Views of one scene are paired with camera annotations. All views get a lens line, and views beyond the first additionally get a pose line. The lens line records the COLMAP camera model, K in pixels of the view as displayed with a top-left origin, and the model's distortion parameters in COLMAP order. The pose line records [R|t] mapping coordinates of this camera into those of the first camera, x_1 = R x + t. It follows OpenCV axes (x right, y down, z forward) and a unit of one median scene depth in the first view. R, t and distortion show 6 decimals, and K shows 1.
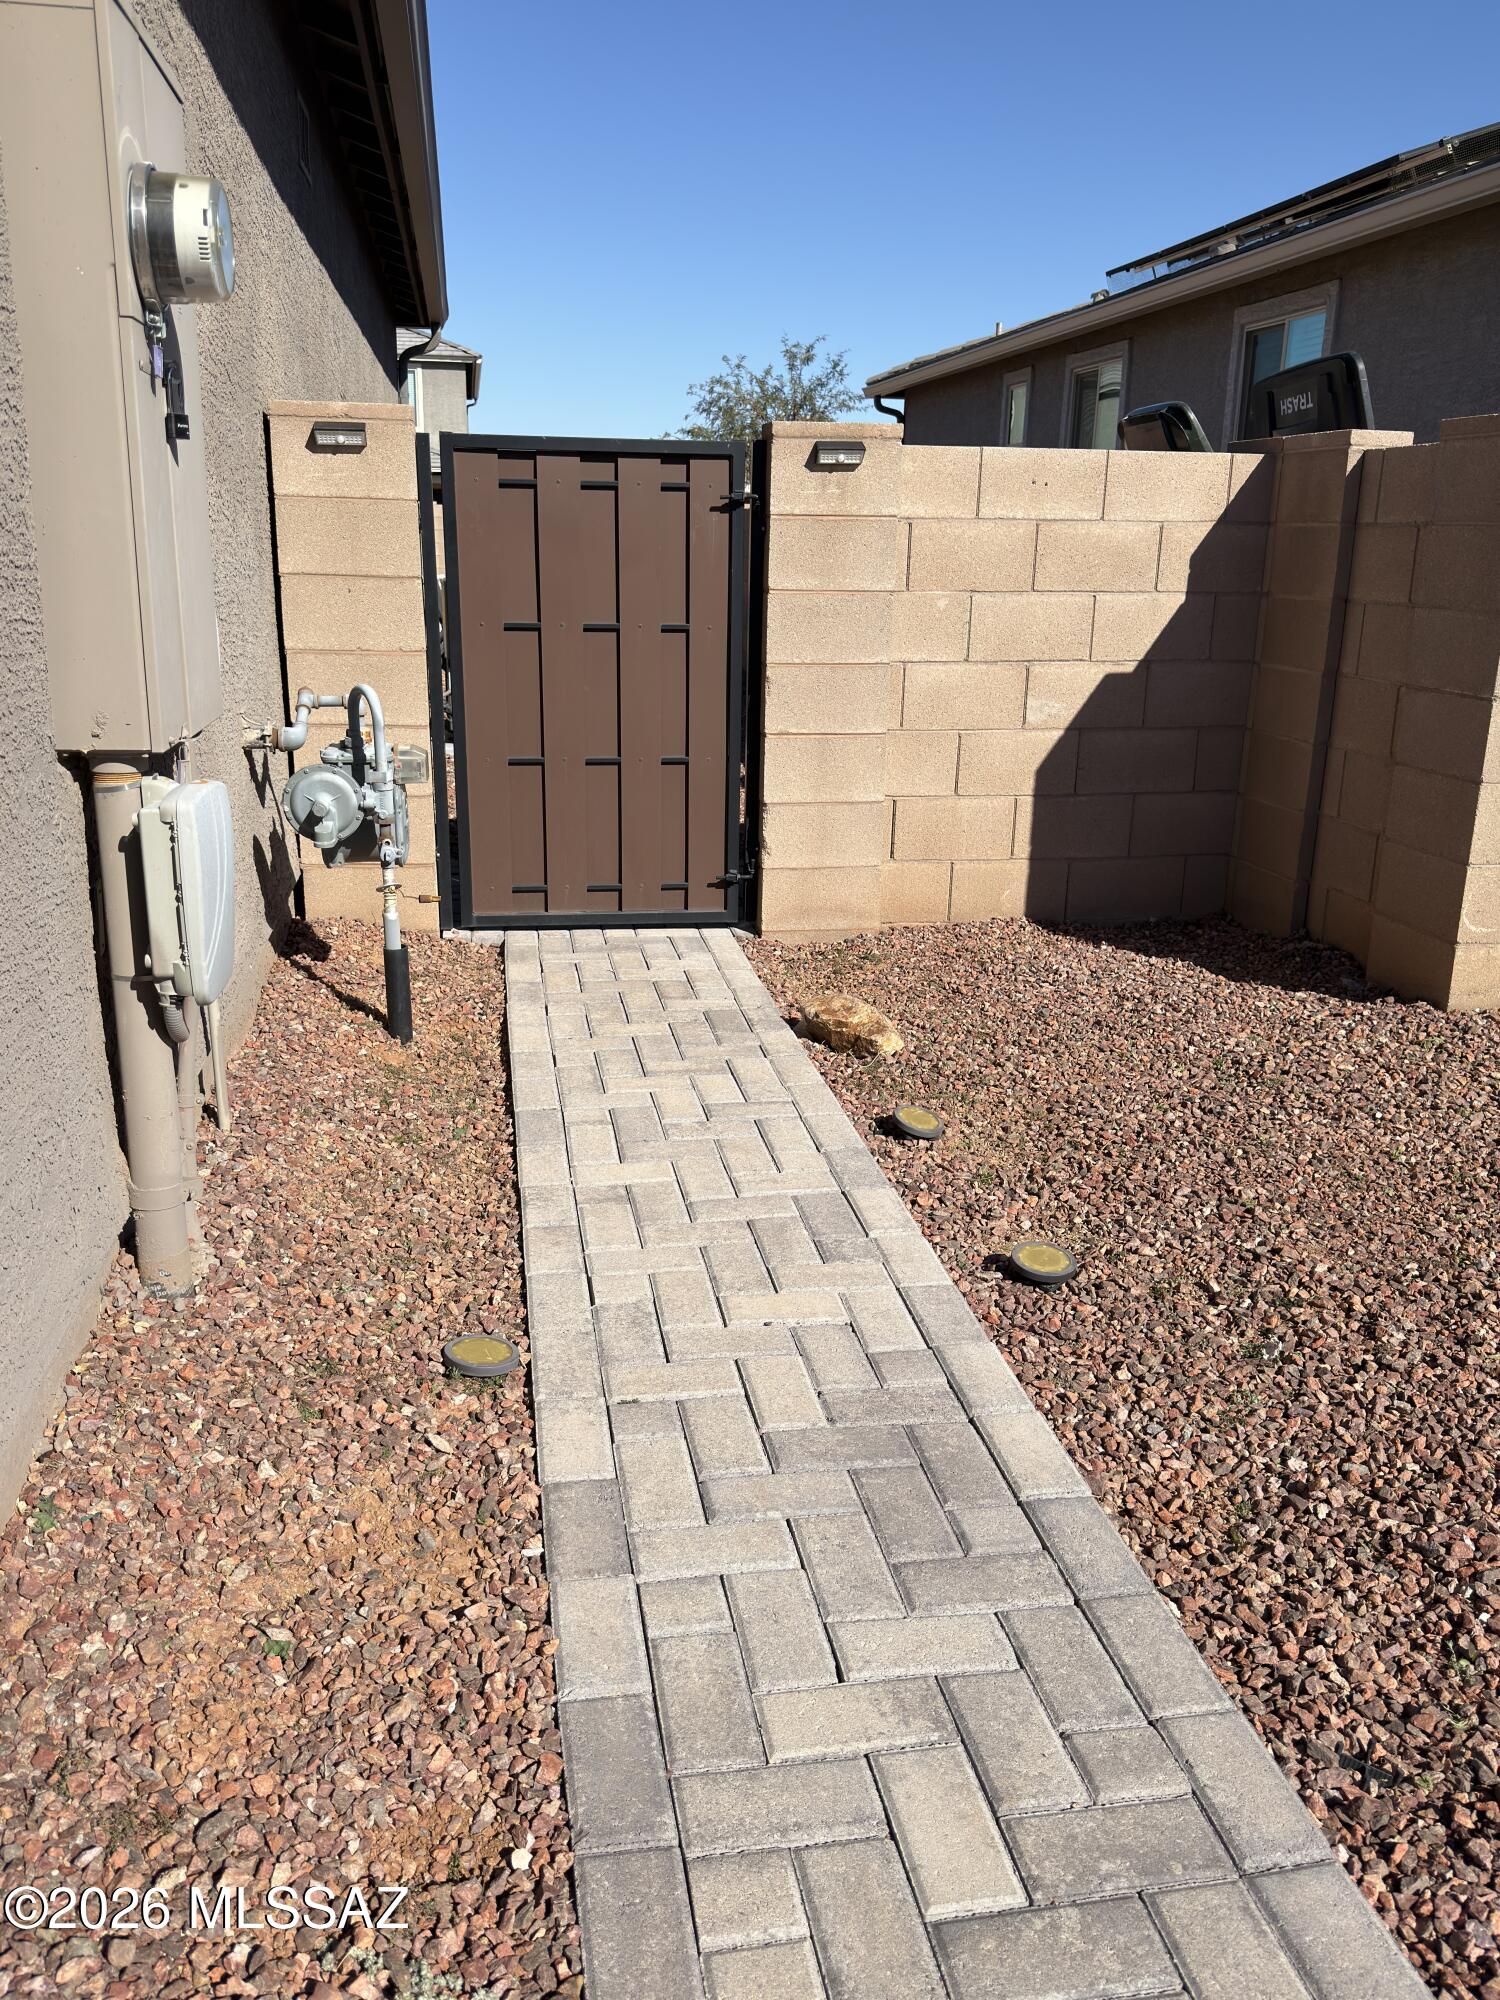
lens RADIAL K [[1616.0, 0, 750.0], [0, 1616.0, 1000.0], [0, 0, 1]] dist [0.042715, -0.005384]
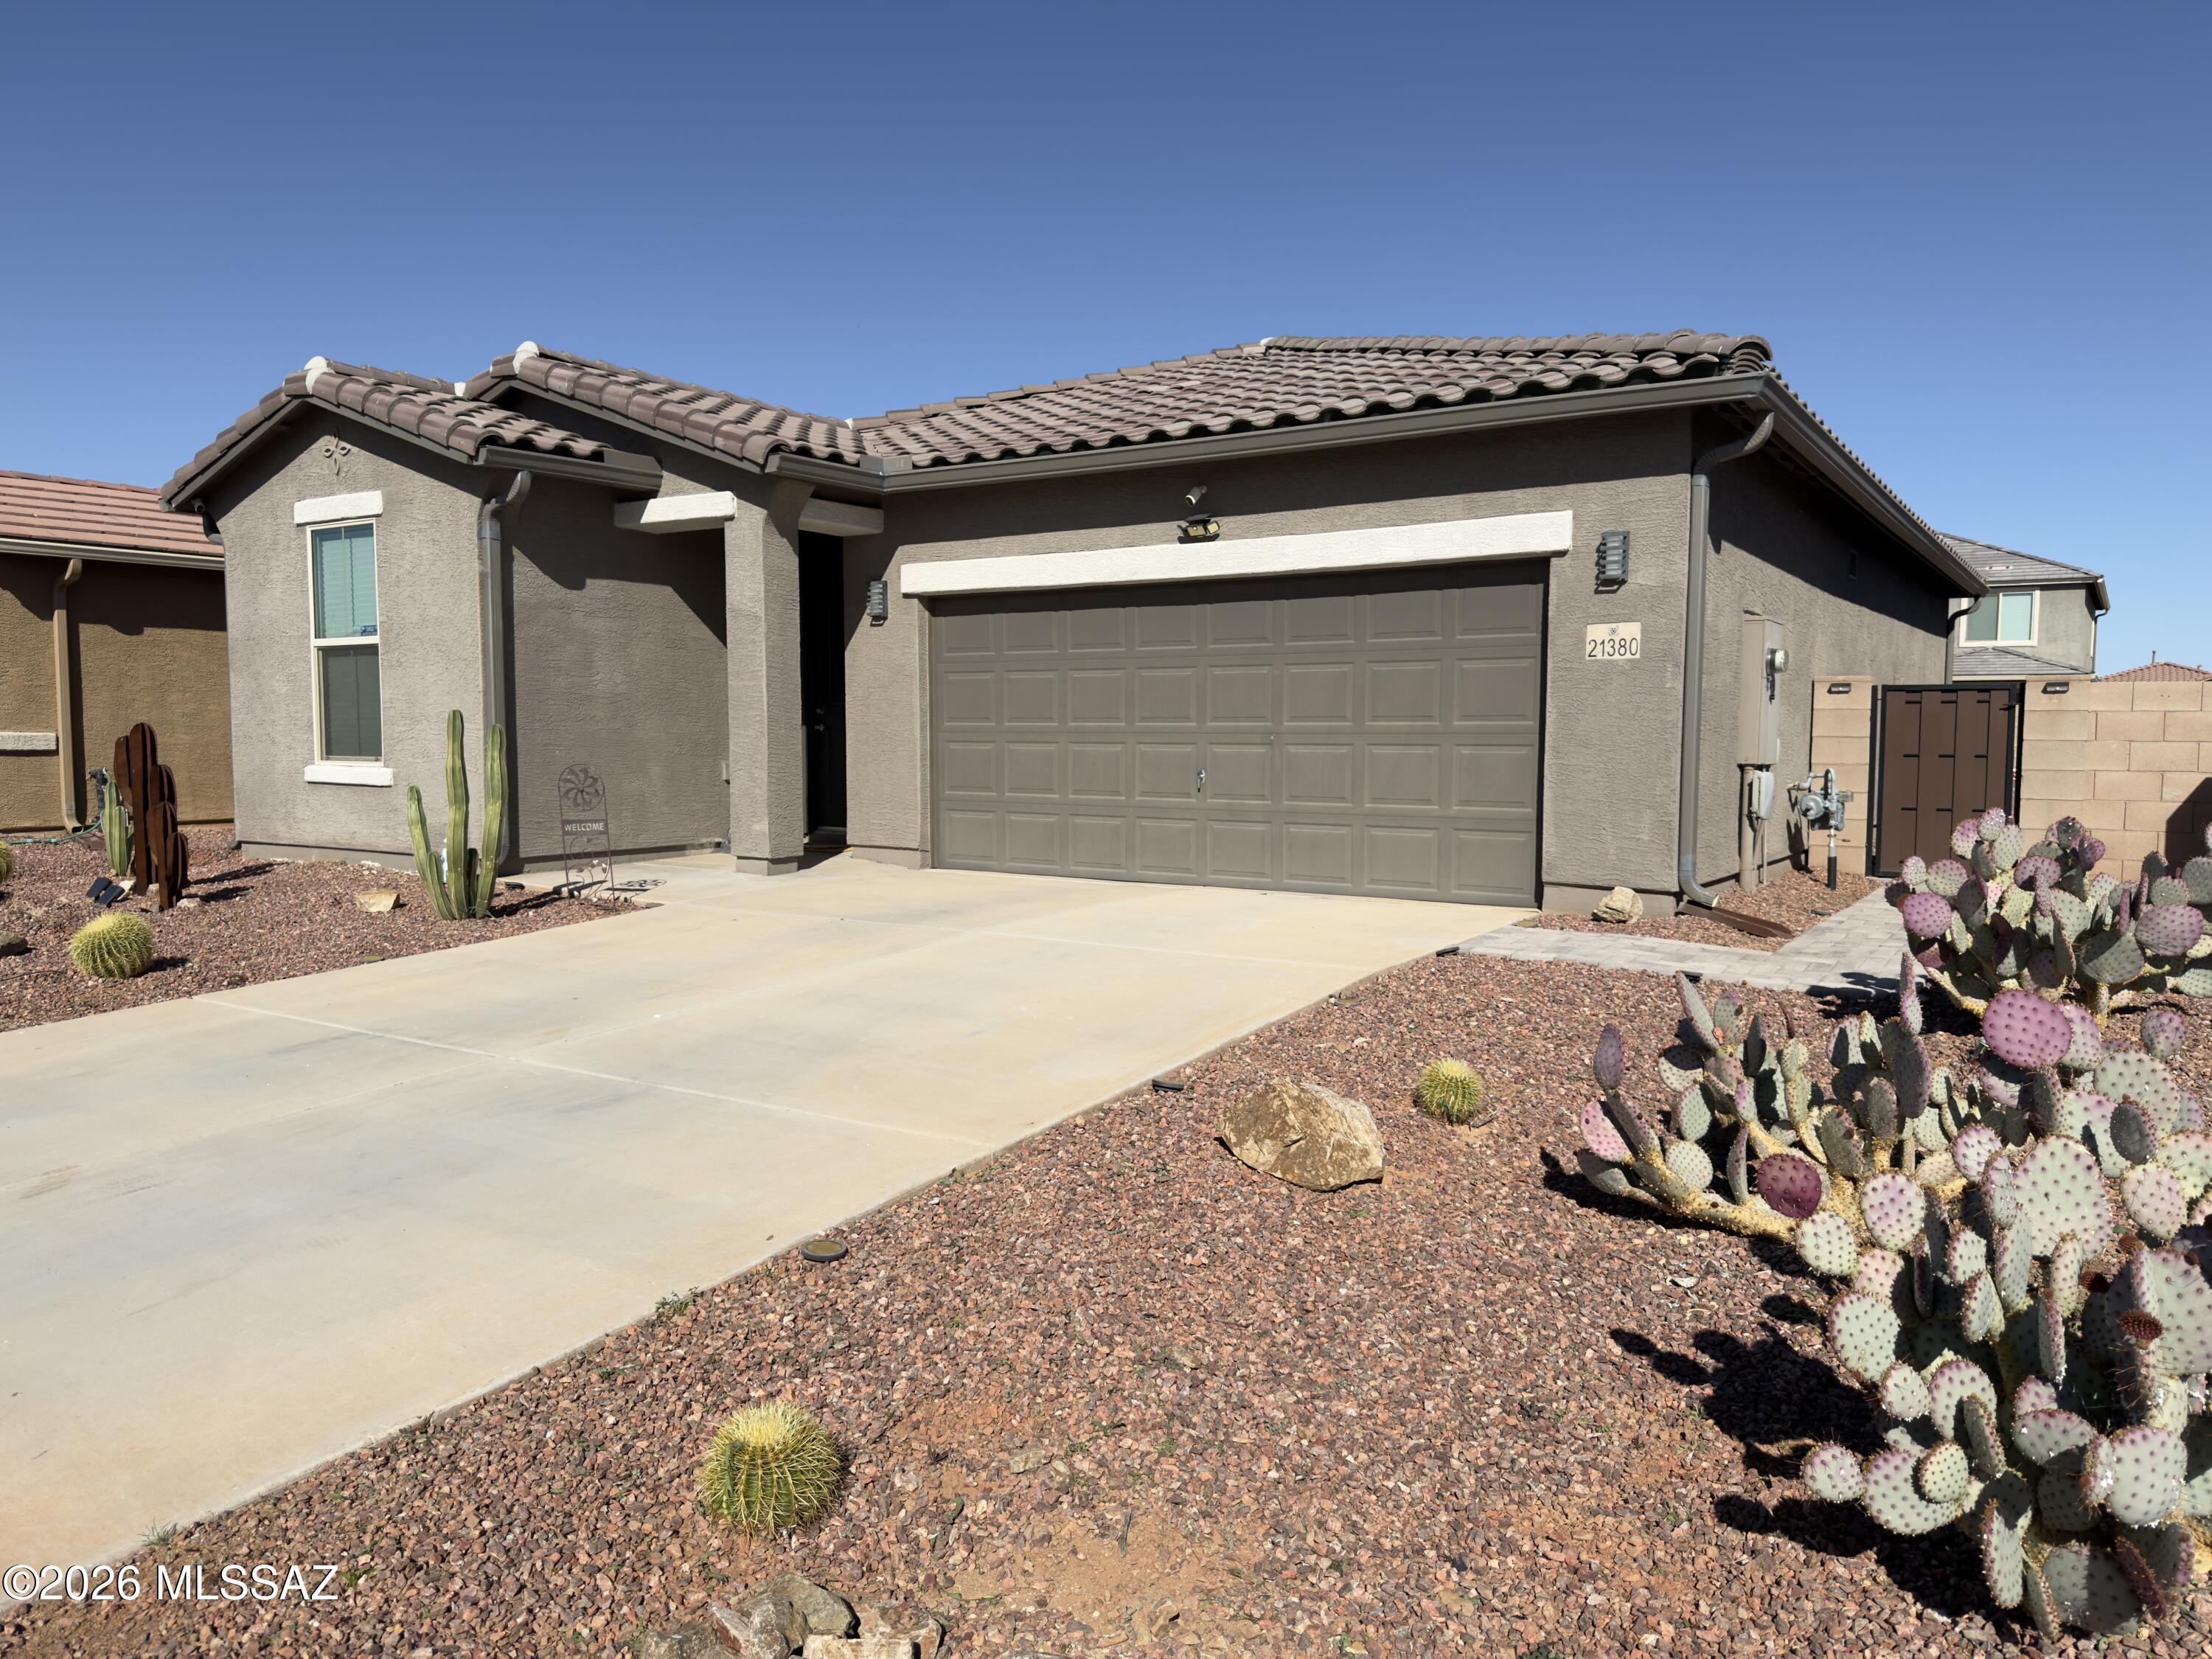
lens RADIAL K [[1515.1, 0, 1106.0], [0, 1515.1, 829.5], [0, 0, 1]] dist [0.001681, 0.000003]
pose [[0.727579, 0.033349, -0.685213, 0.665172], [-0.180863, 0.972806, -0.144699, 0.526360], [0.661754, 0.229209, 0.713824, -1.743283]]
